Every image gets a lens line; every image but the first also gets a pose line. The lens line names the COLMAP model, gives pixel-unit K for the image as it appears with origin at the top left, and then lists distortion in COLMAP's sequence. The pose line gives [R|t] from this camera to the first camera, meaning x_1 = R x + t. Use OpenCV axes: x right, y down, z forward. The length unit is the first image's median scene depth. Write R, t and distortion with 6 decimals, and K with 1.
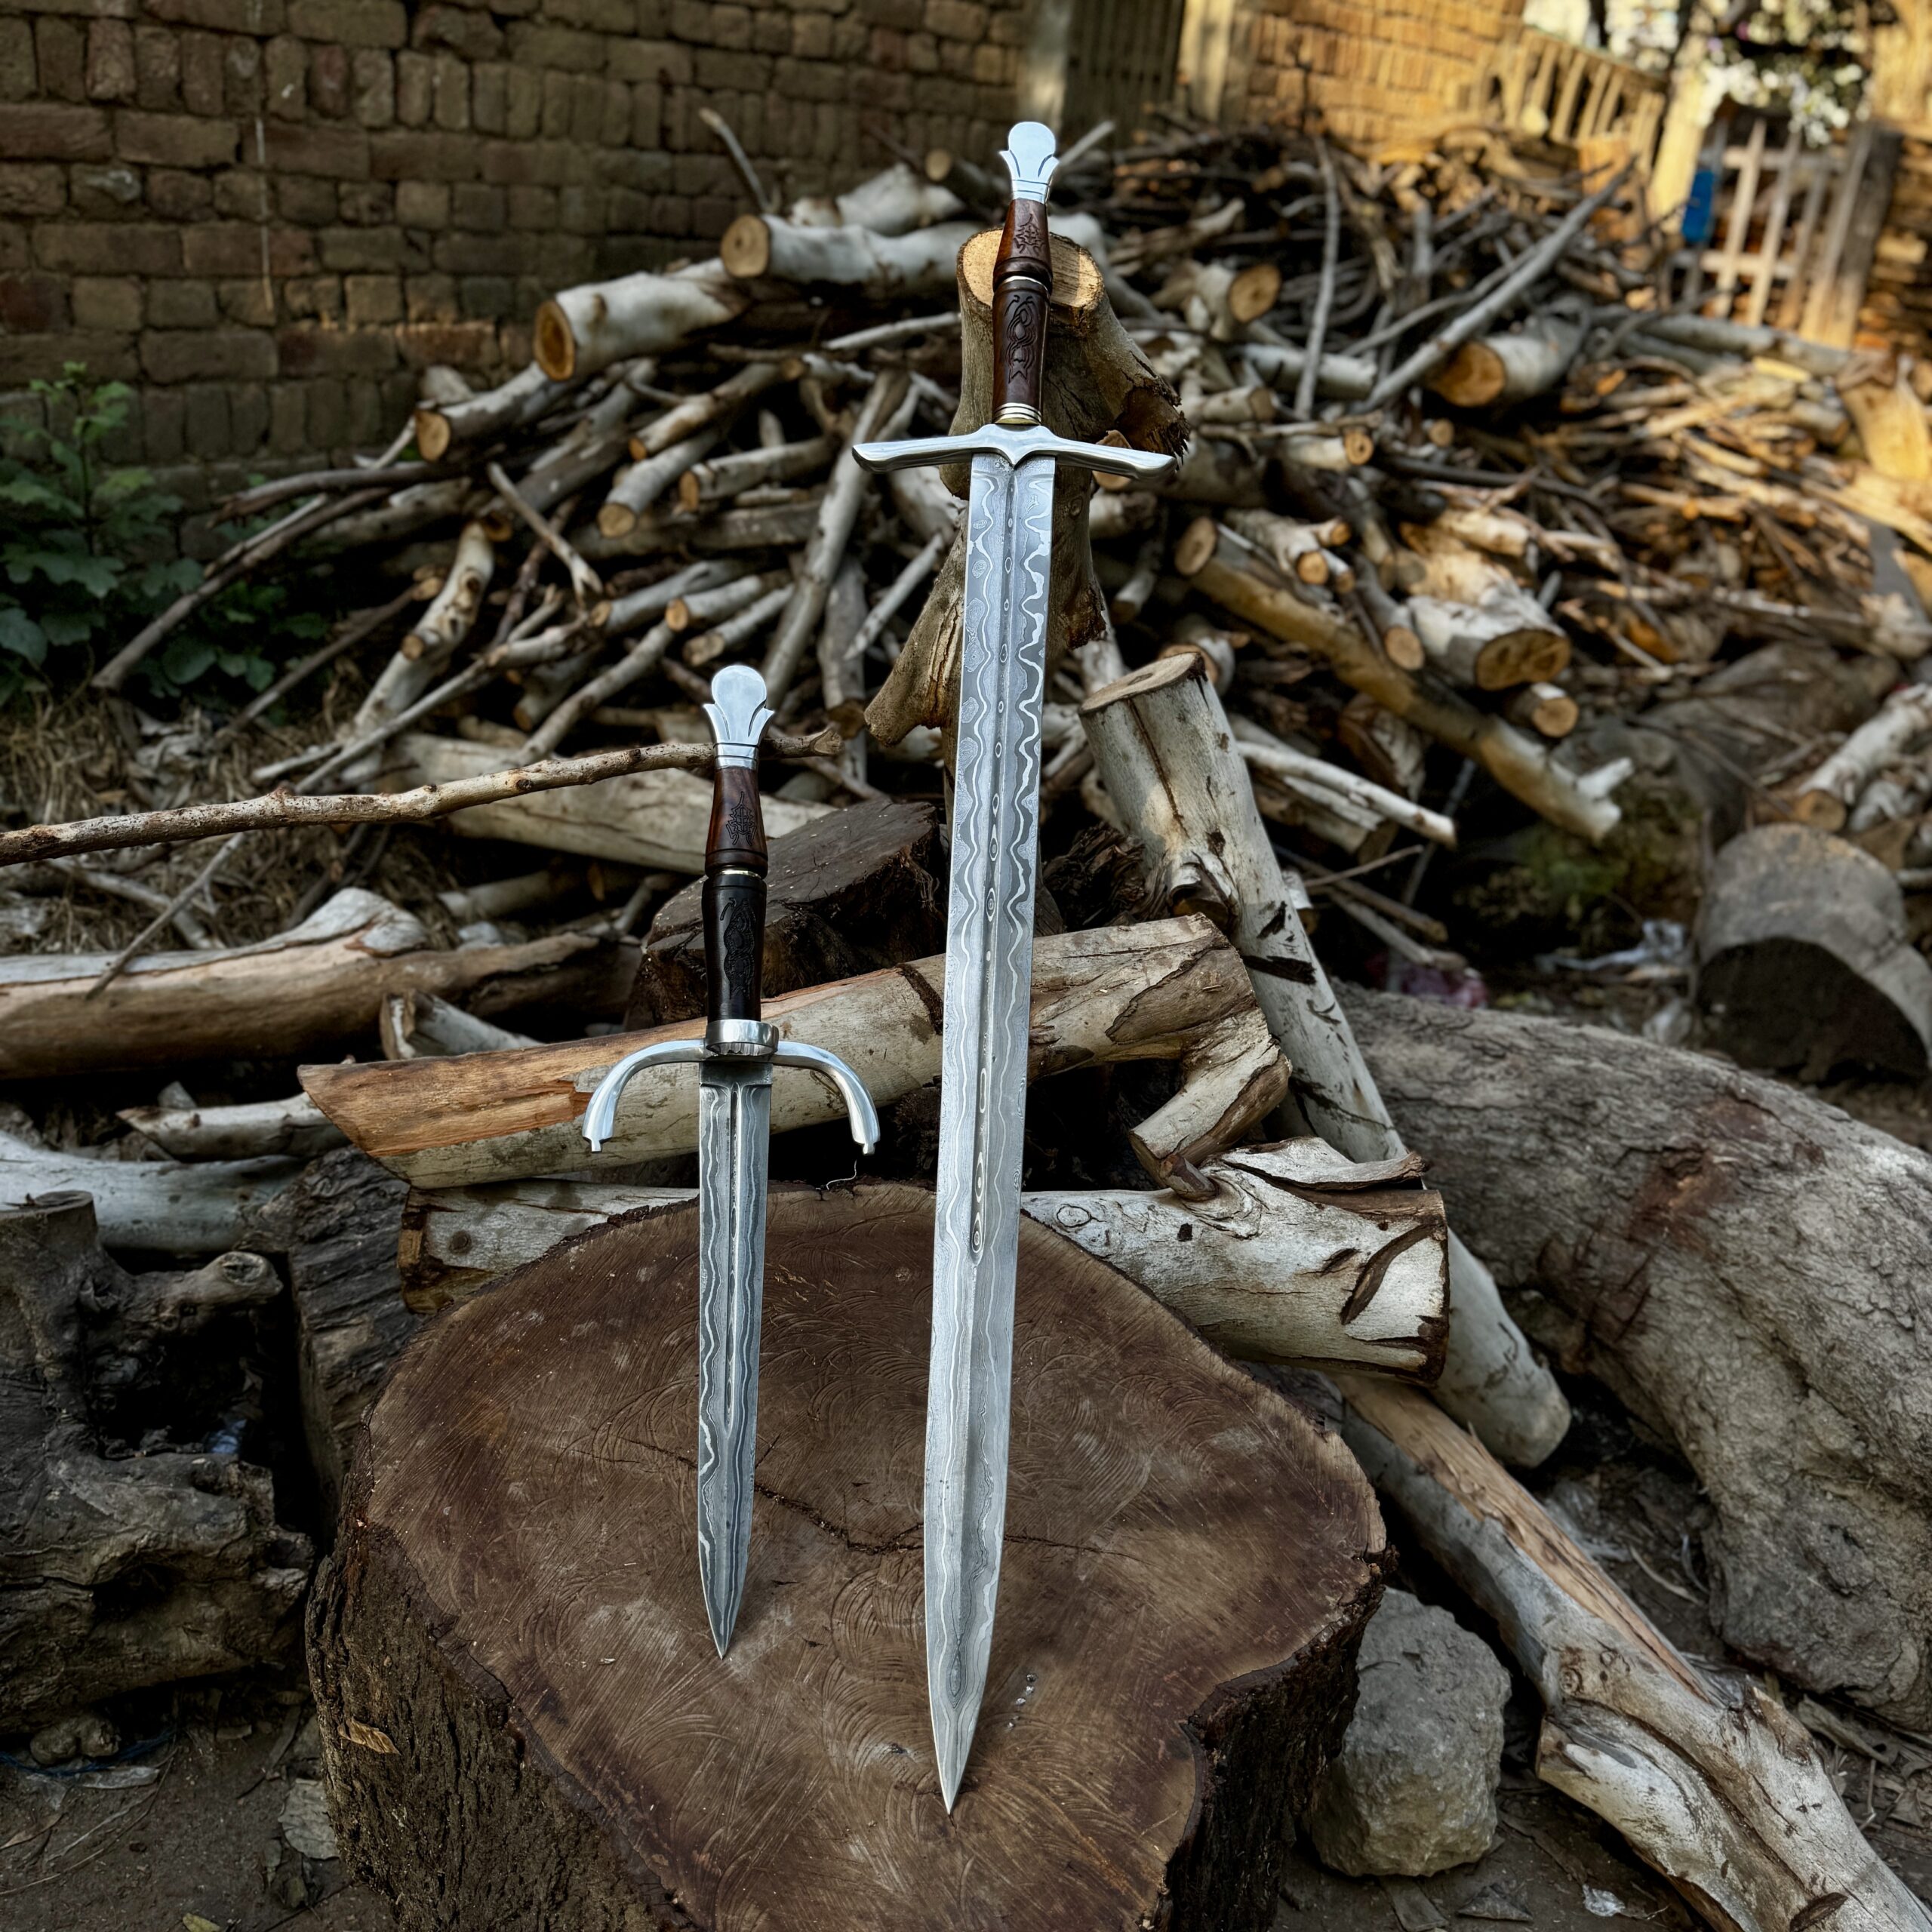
lens RADIAL K [[1801.0, 0, 971.0], [0, 1801.0, 976.3], [0, 0, 1]] dist [0.176990, -0.394763]
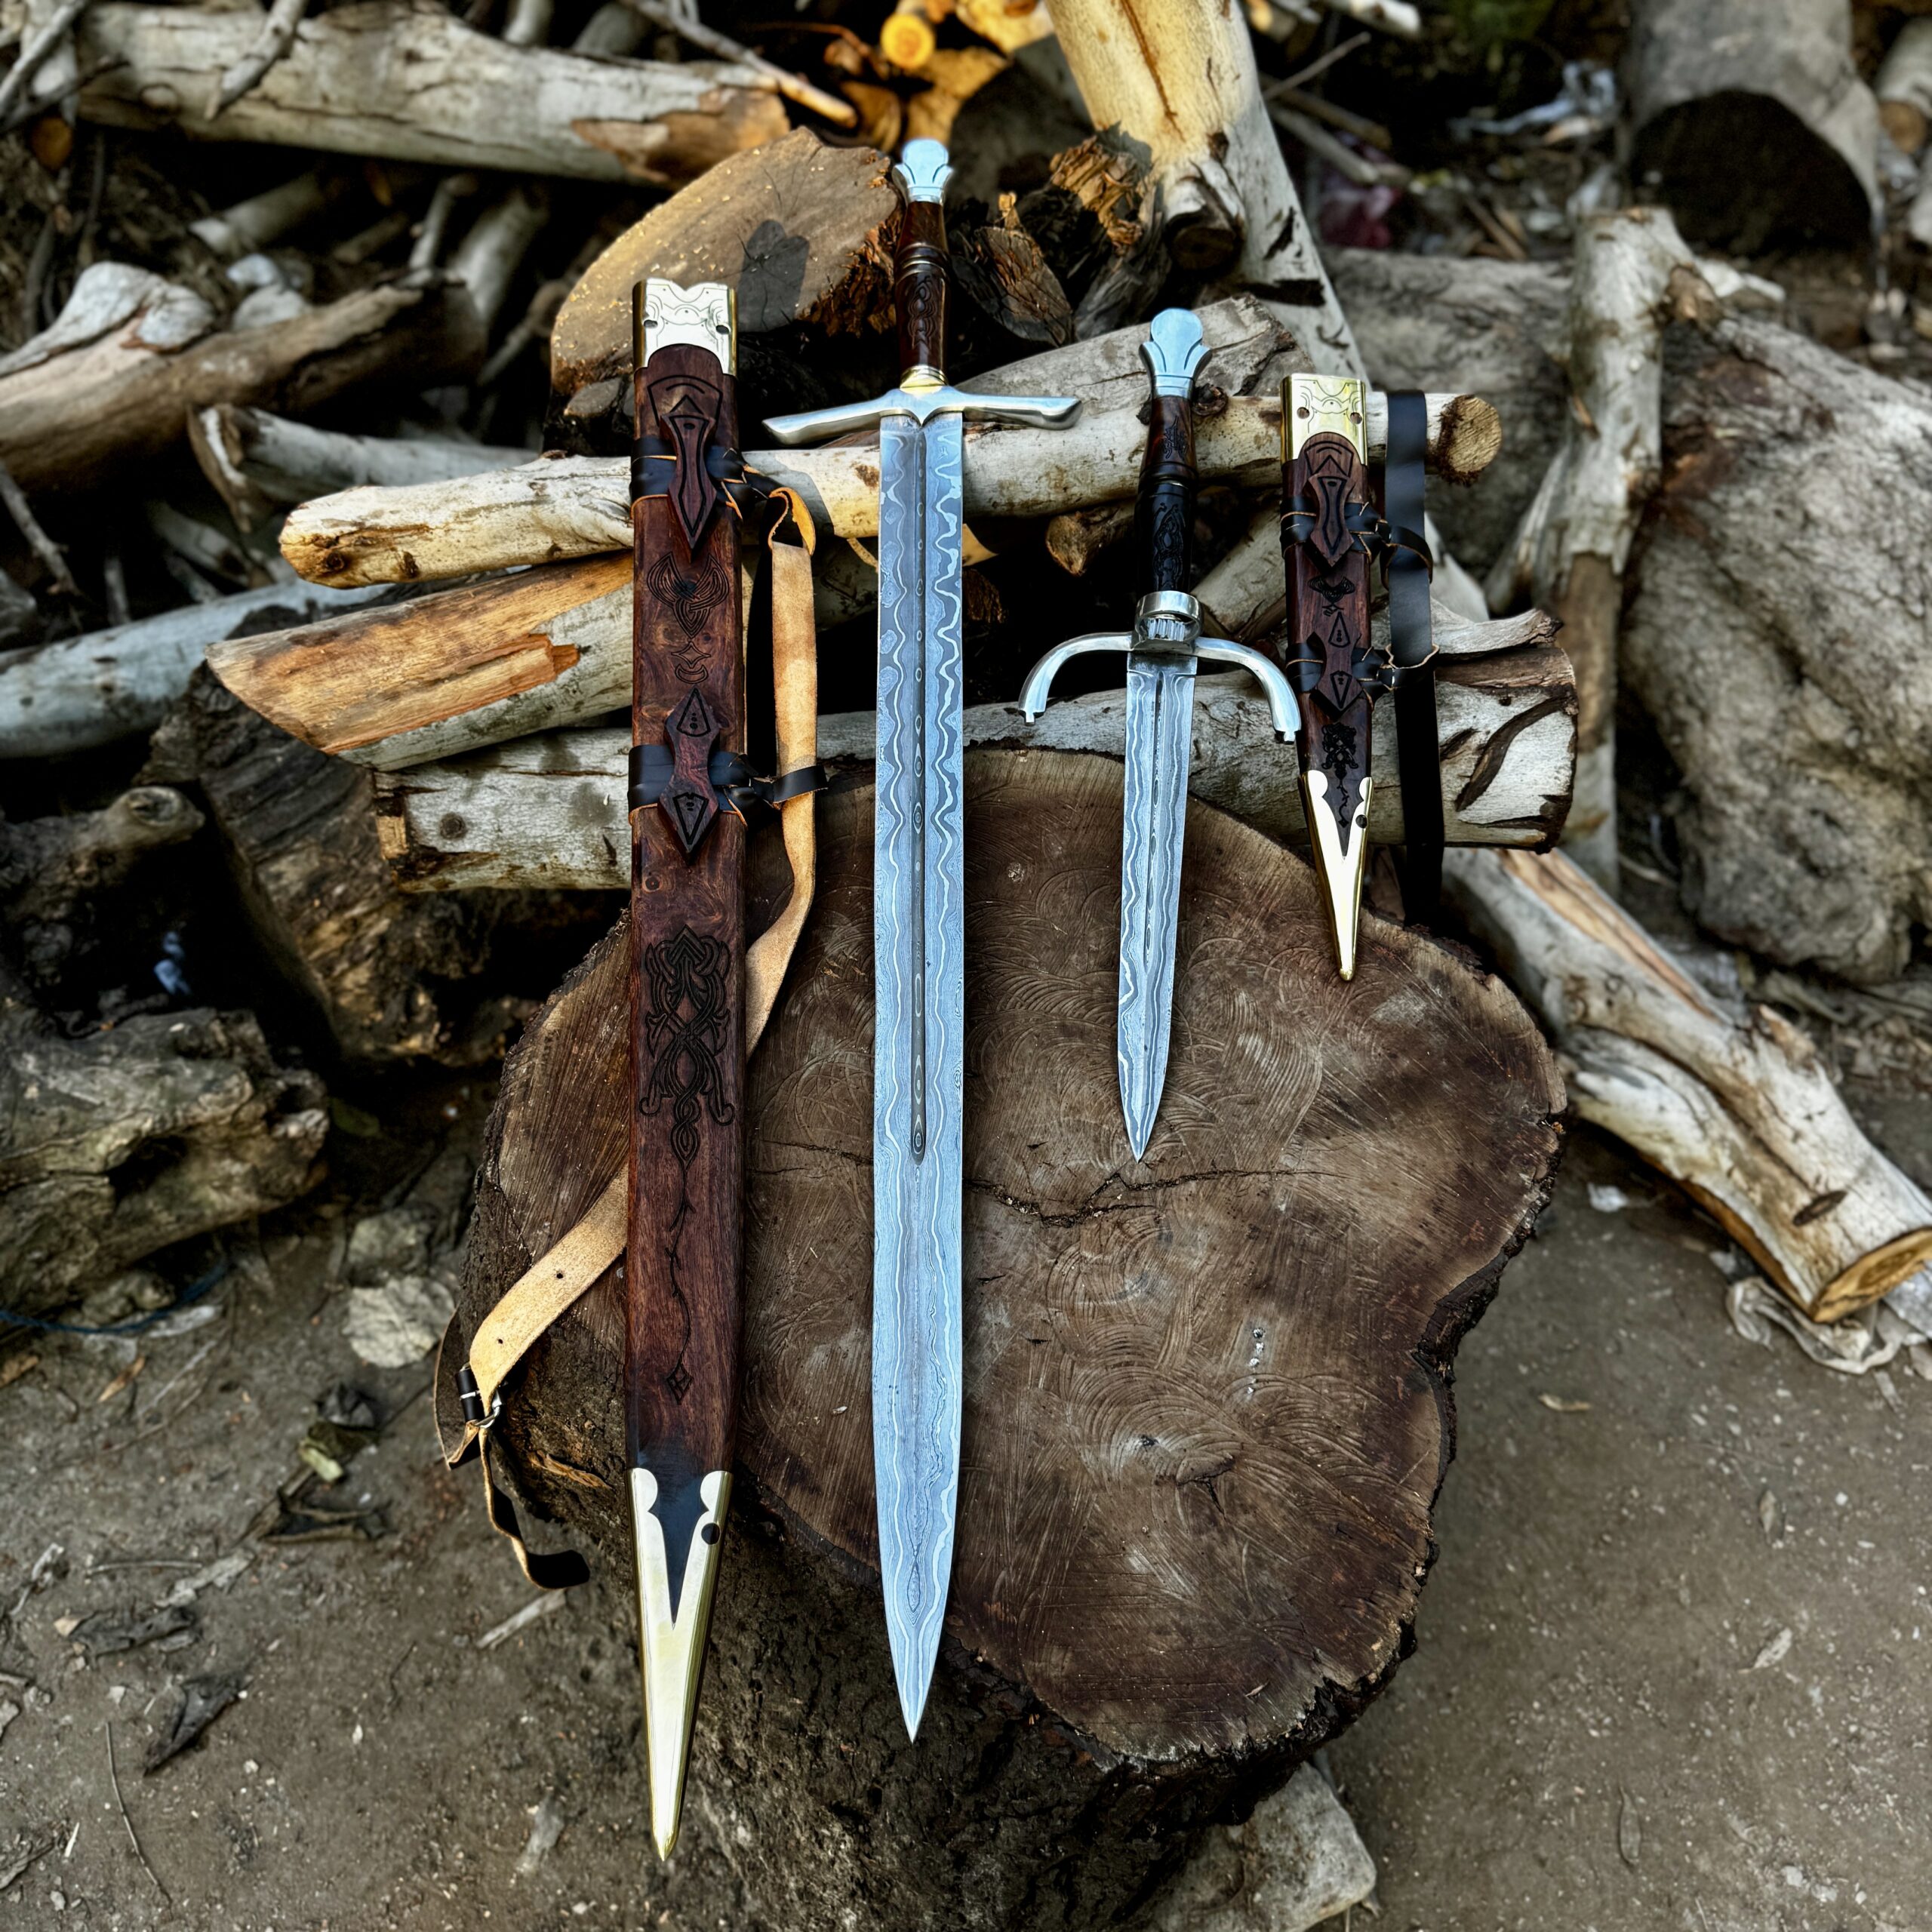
lens RADIAL K [[1808.8, 0, 971.5], [0, 1808.8, 978.6], [0, 0, 1]] dist [0.145099, -0.291223]
pose [[0.987763, -0.135024, 0.078051, -0.081507], [0.086607, 0.891089, 0.445488, -0.111136], [-0.129702, -0.433277, 0.891879, 0.117196]]
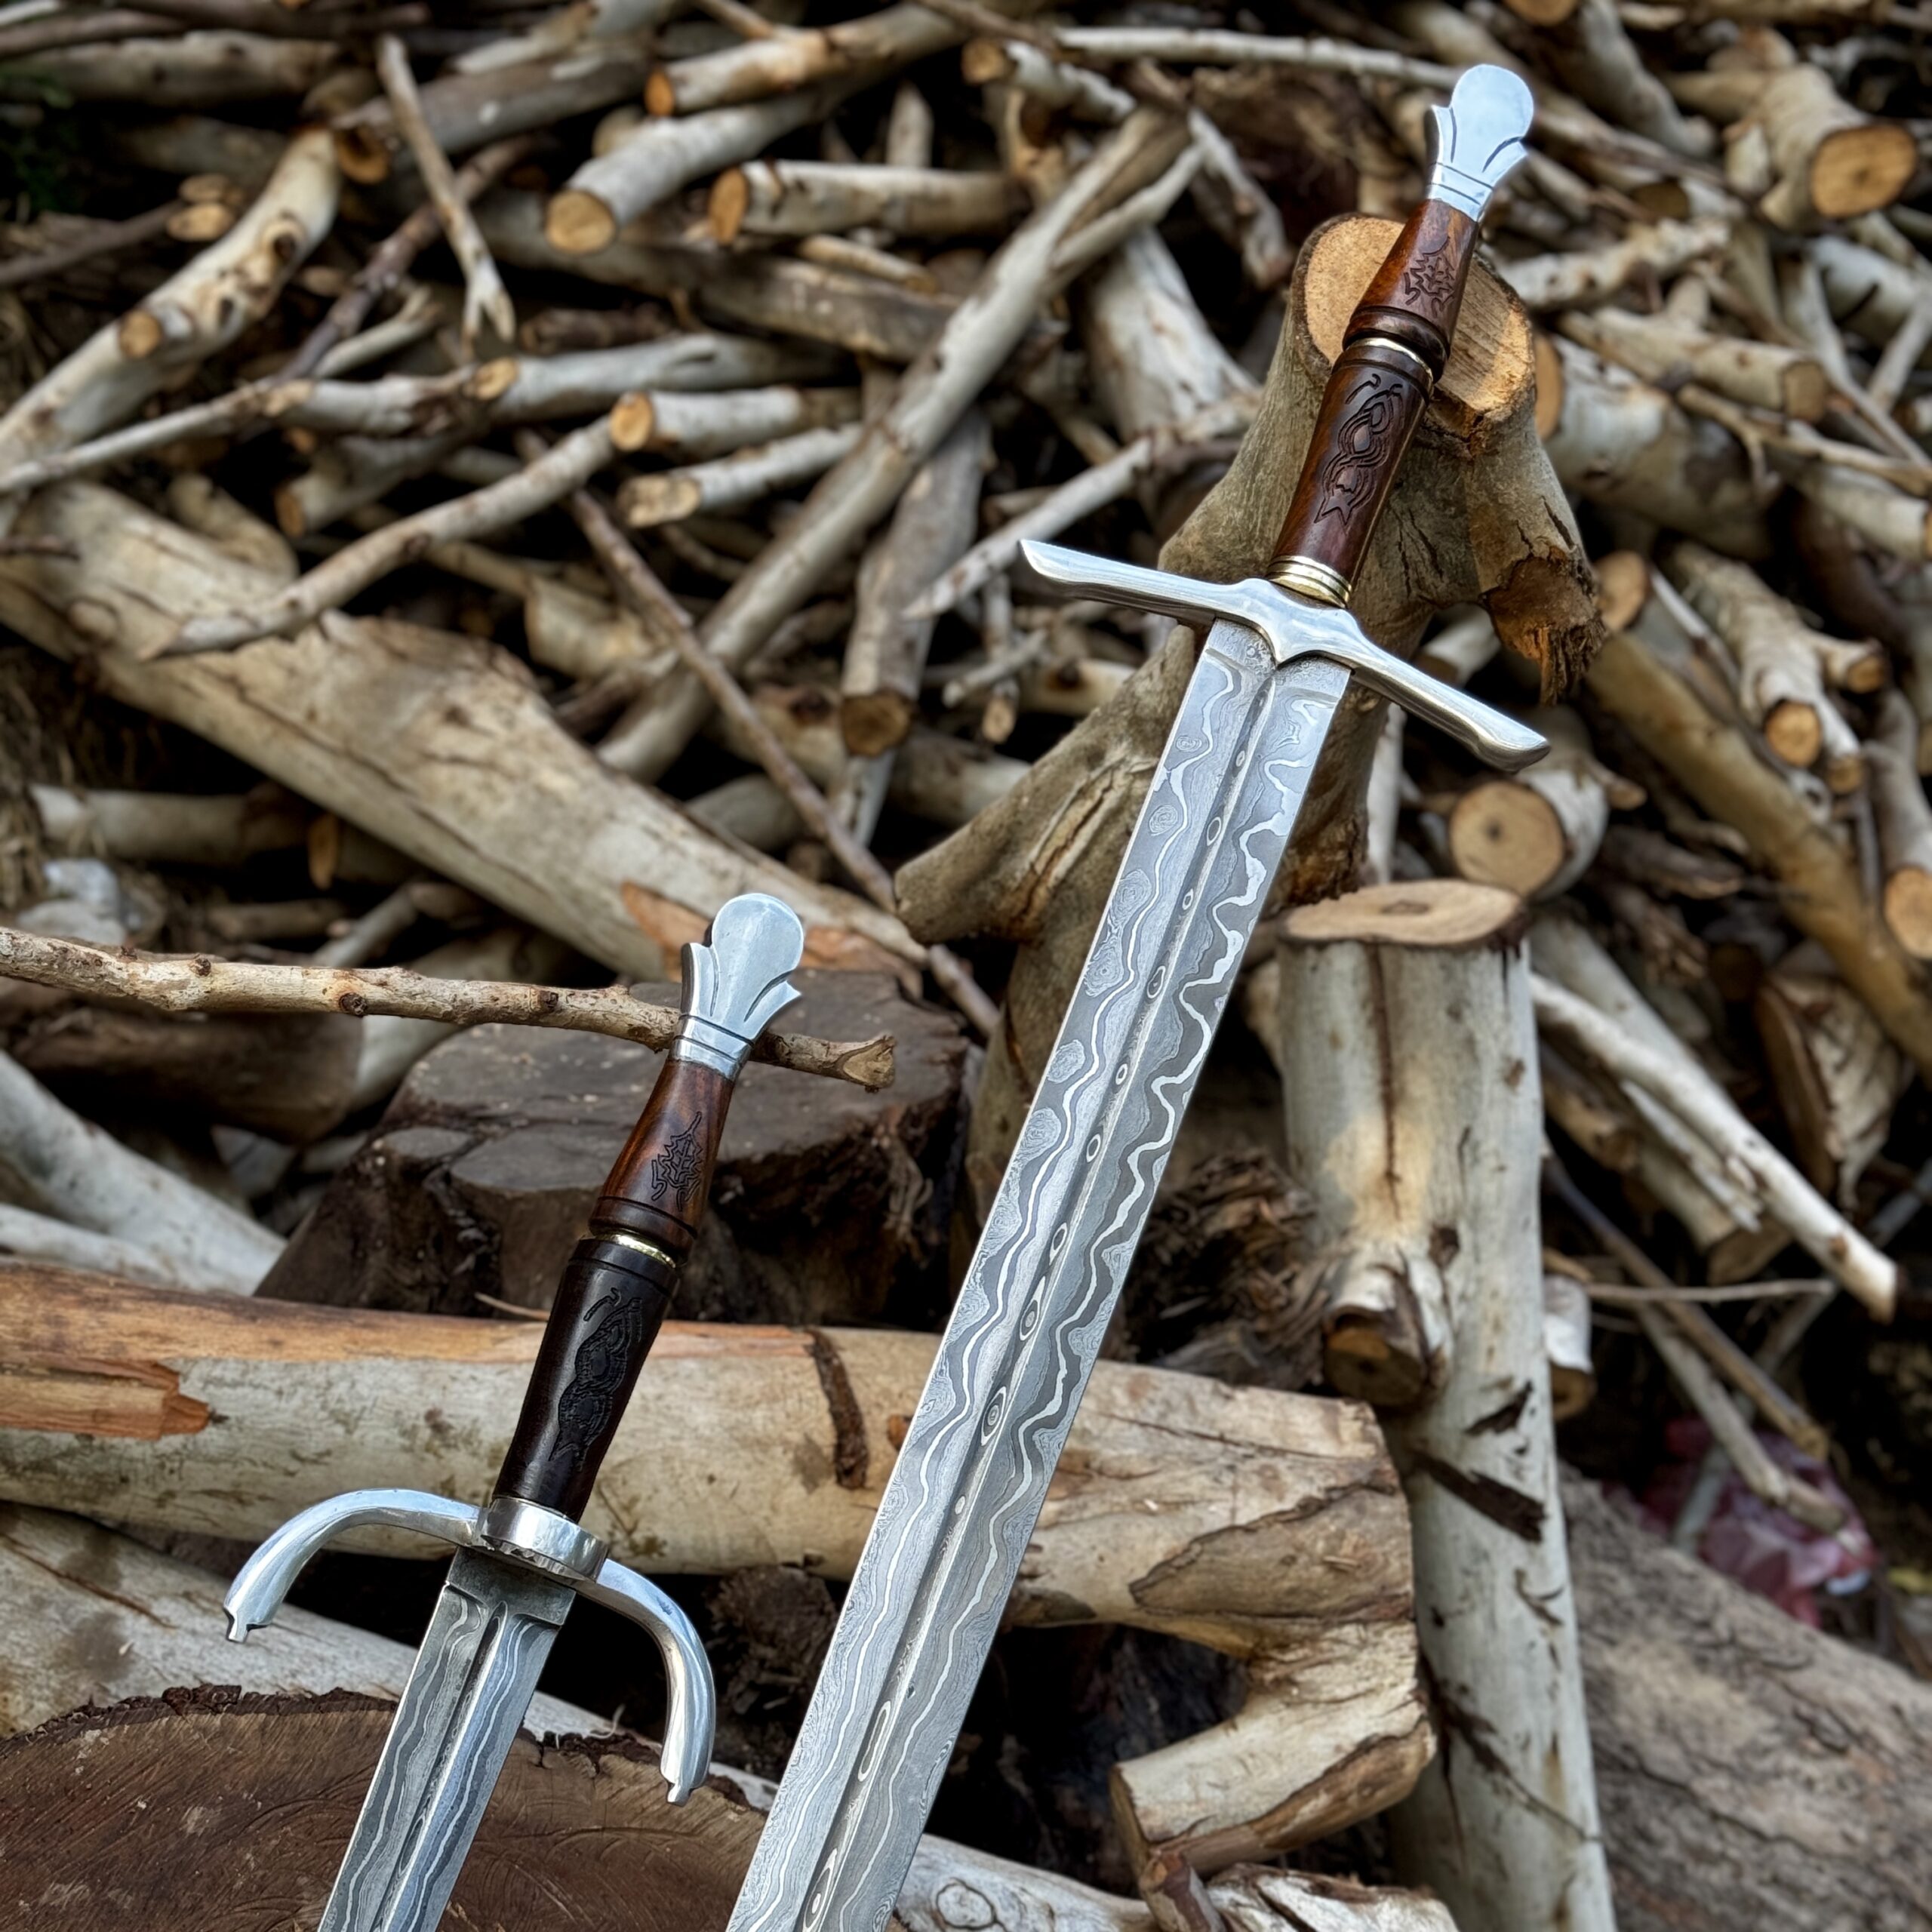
lens RADIAL K [[3596.4, 0, 969.5], [0, 3596.4, 990.4], [0, 0, 1]] dist [0.147812, -0.131383]
pose [[0.948522, 0.316703, -0.002083, -0.019202], [-0.316687, 0.948350, -0.018488, -0.076571], [-0.003880, 0.018196, 0.999827, -0.071804]]
